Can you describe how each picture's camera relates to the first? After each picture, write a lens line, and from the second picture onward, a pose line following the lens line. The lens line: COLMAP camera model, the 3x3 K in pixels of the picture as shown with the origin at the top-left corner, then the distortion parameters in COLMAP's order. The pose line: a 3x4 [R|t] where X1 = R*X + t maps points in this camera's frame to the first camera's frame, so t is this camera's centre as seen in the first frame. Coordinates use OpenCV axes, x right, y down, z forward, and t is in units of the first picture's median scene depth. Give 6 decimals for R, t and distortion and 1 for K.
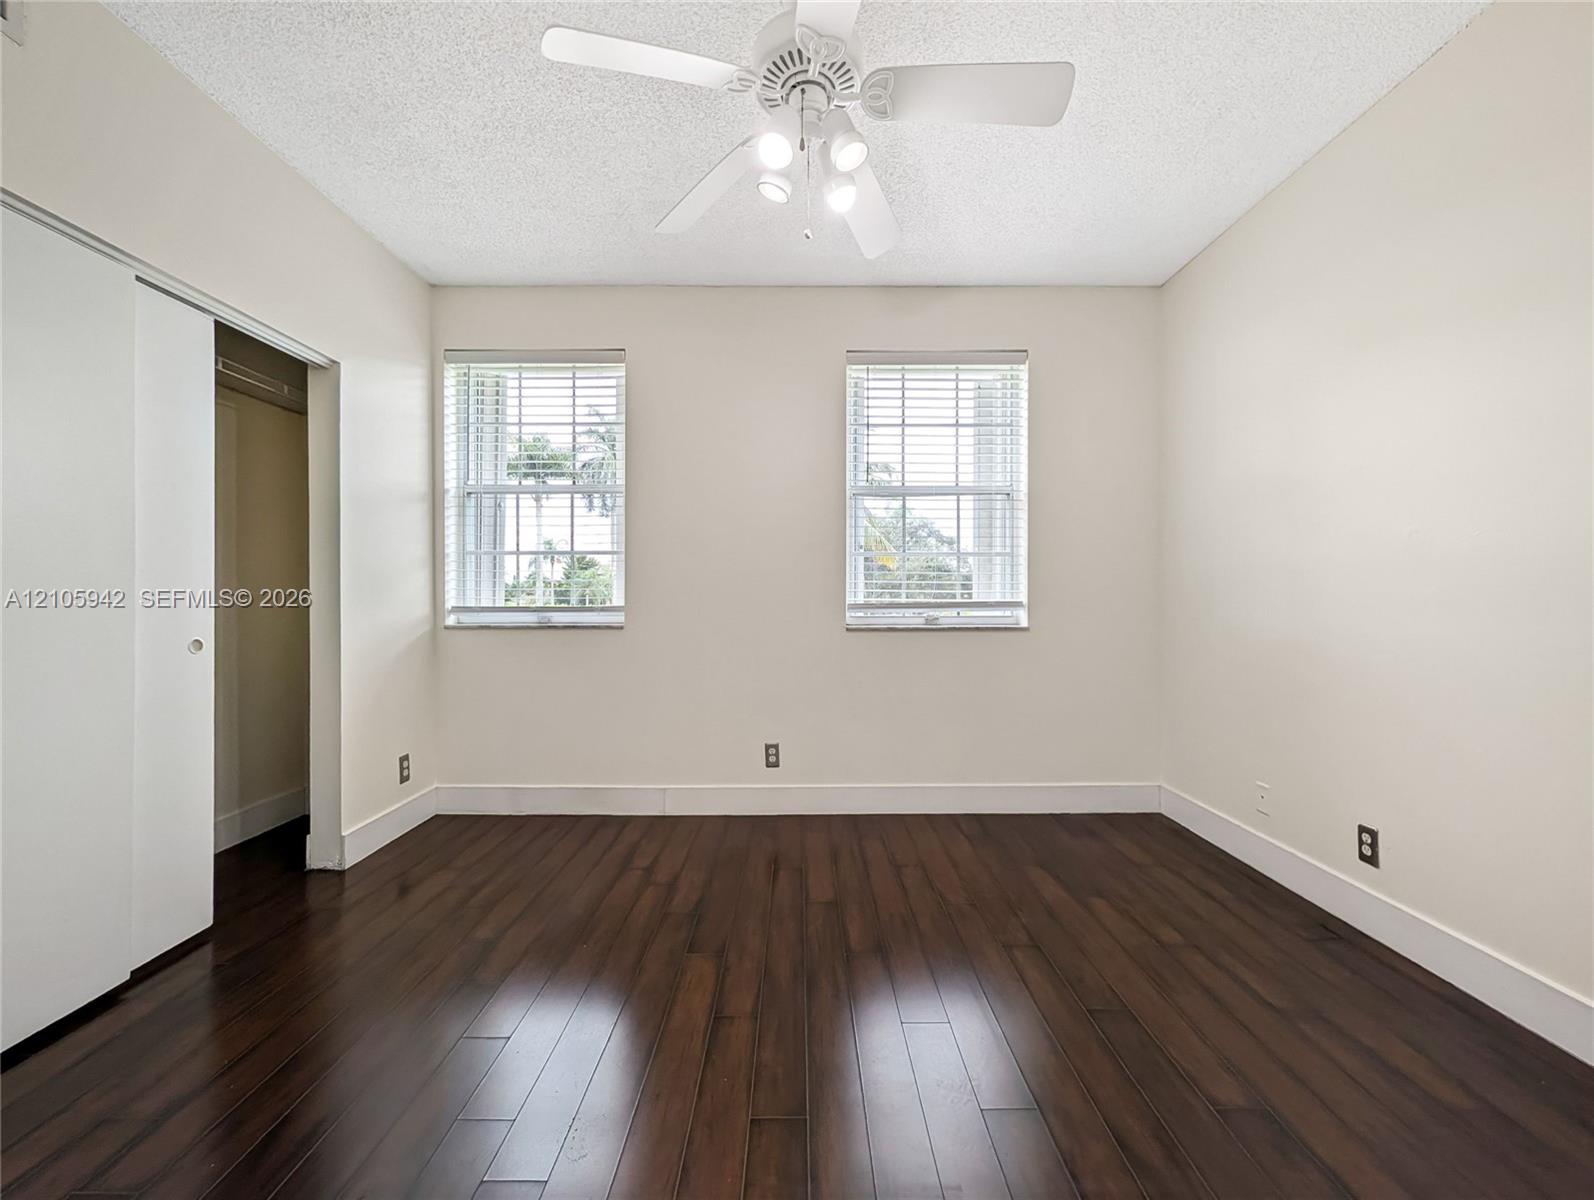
lens RADIAL K [[611.9, 0, 797.0], [0, 611.9, 600.0], [0, 0, 1]] dist [0.001123, 0.000226]
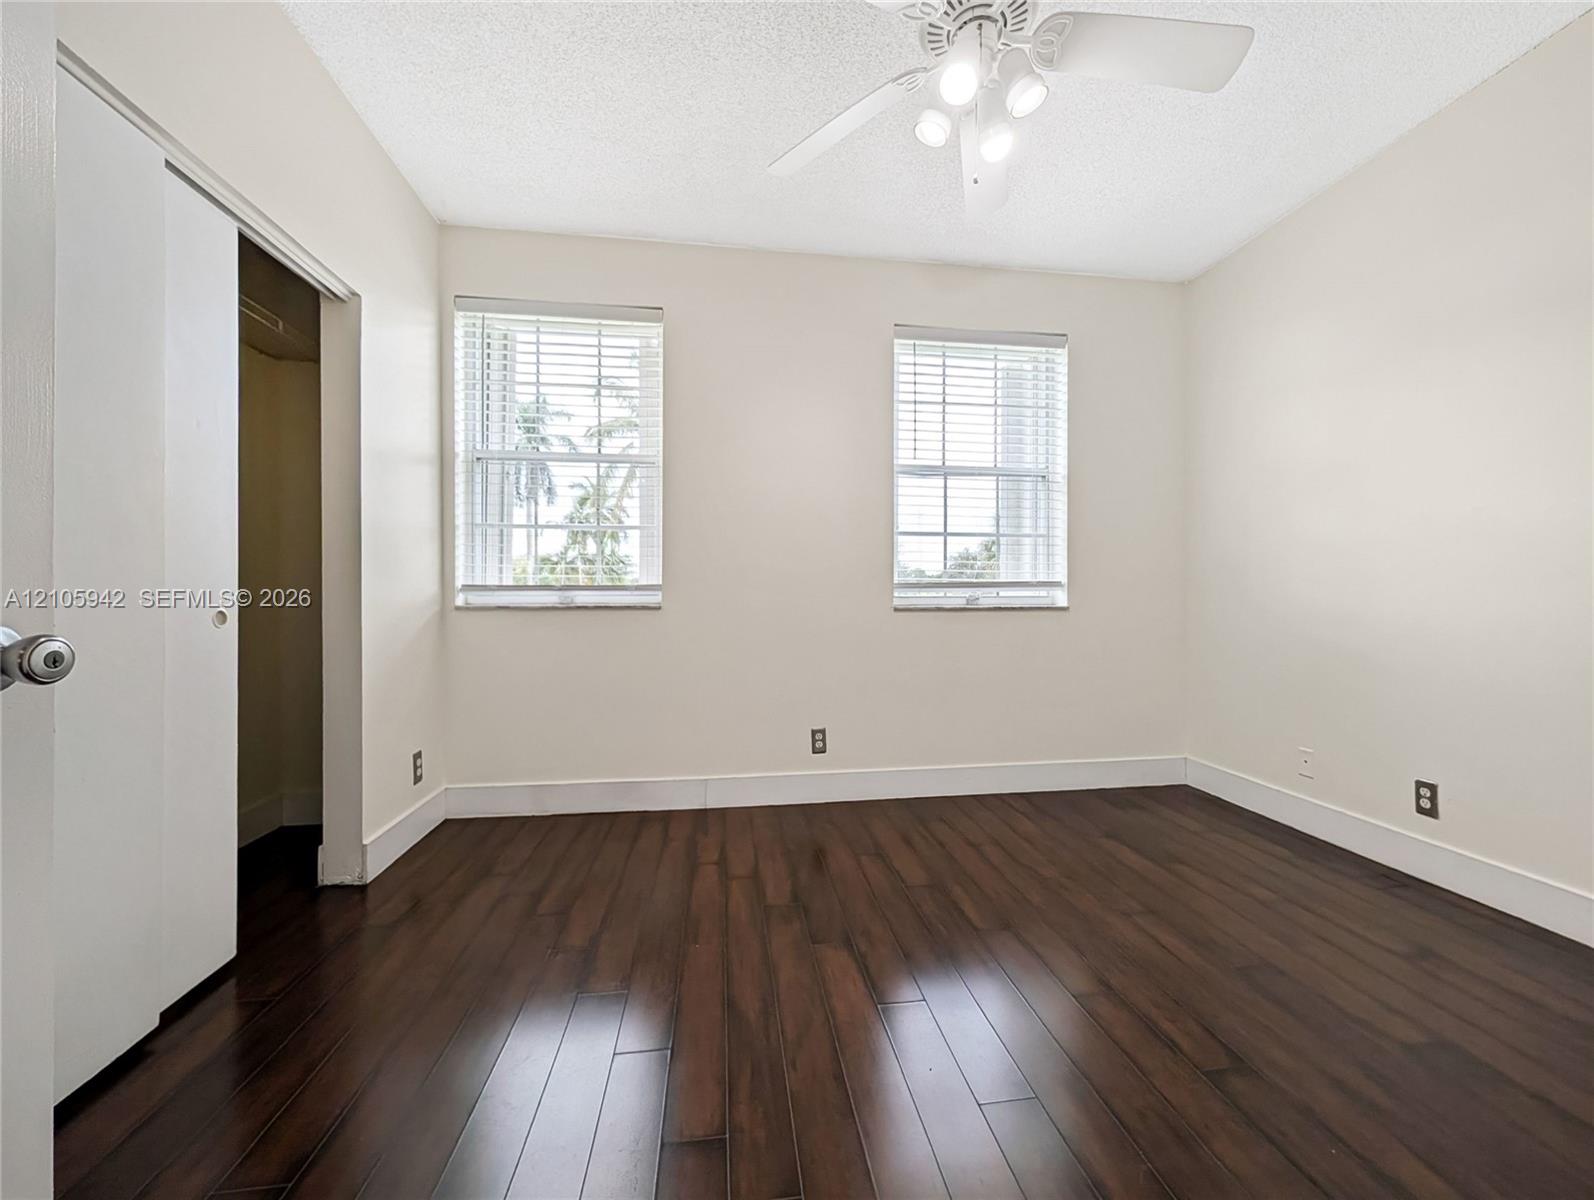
lens RADIAL K [[620.7, 0, 802.9], [0, 620.7, 597.8], [0, 0, 1]] dist [0.000151, 0.000133]
pose [[0.990730, 0.000504, 0.135842, -0.198657], [-0.000783, 0.999998, 0.002000, 0.028031], [-0.135840, -0.002088, 0.990729, 0.040003]]
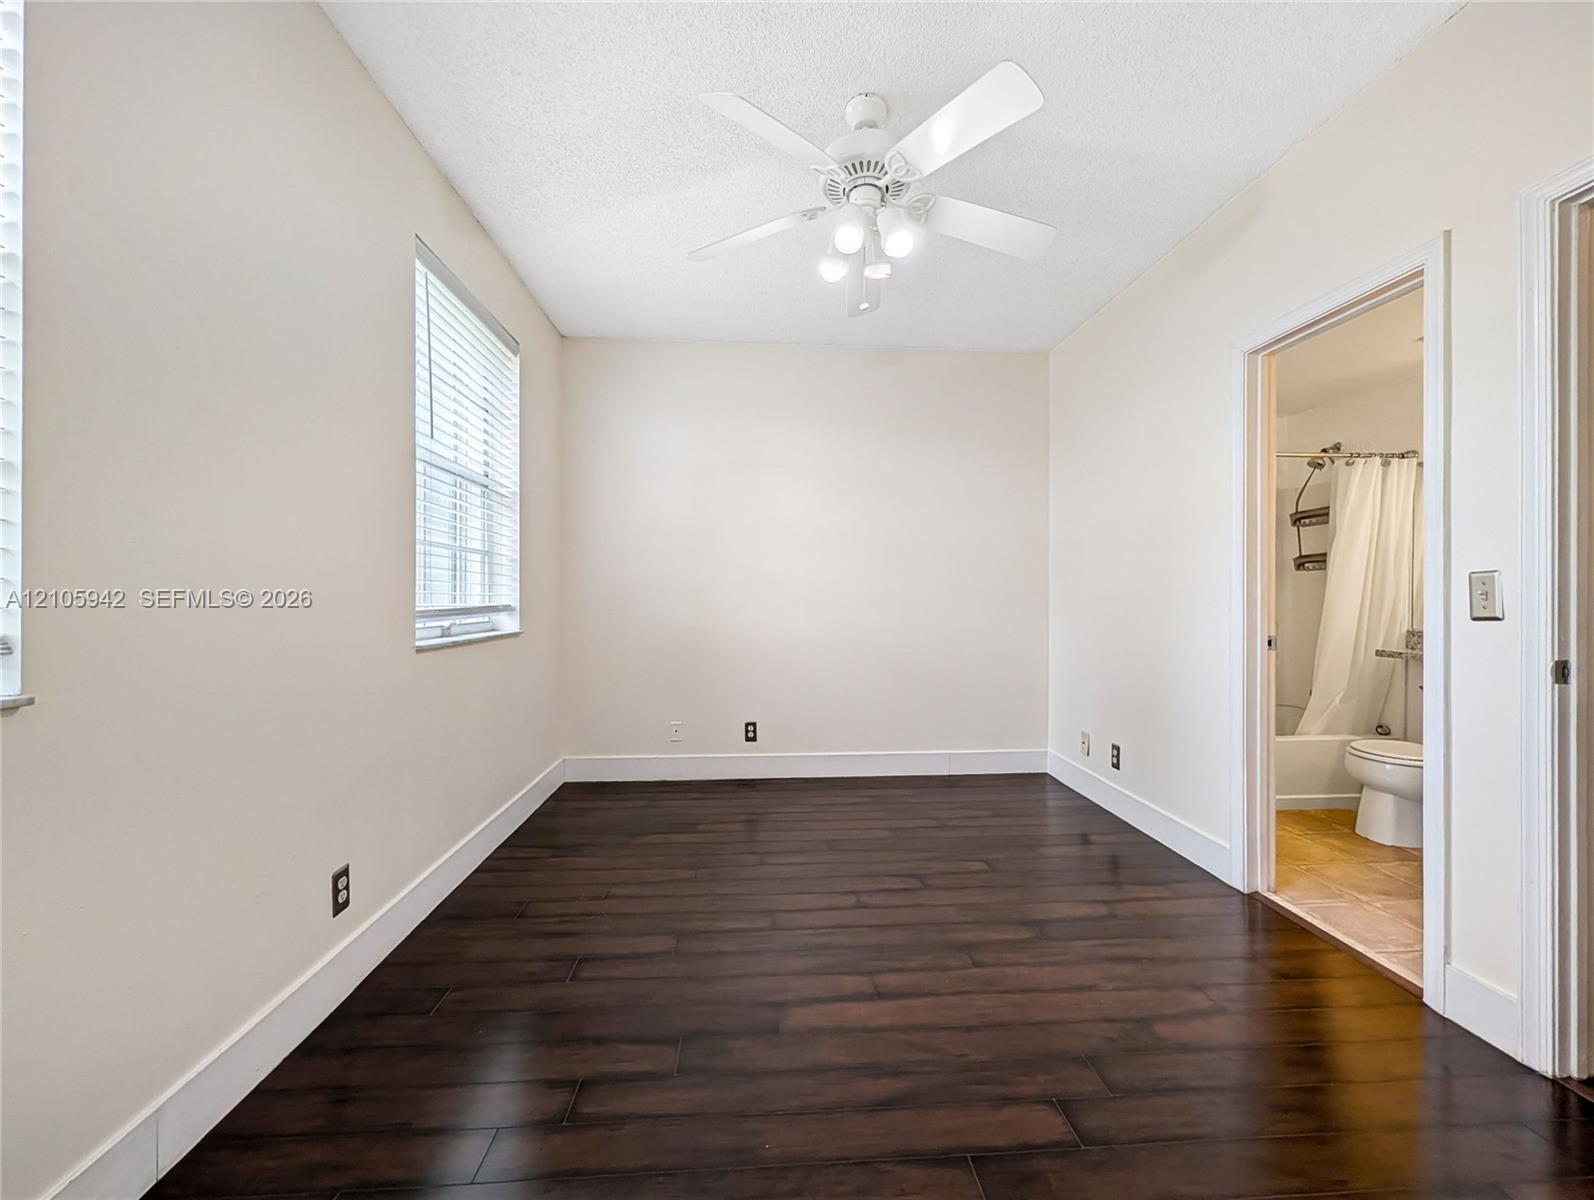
lens RADIAL K [[613.7, 0, 795.6], [0, 613.7, 607.5], [0, 0, 1]] dist [0.001761, 0.000195]
pose [[-0.069360, -0.015443, 0.997472, -0.620958], [-0.002839, 0.999879, 0.015283, -0.010589], [-0.997588, -0.001772, -0.069395, 0.636402]]
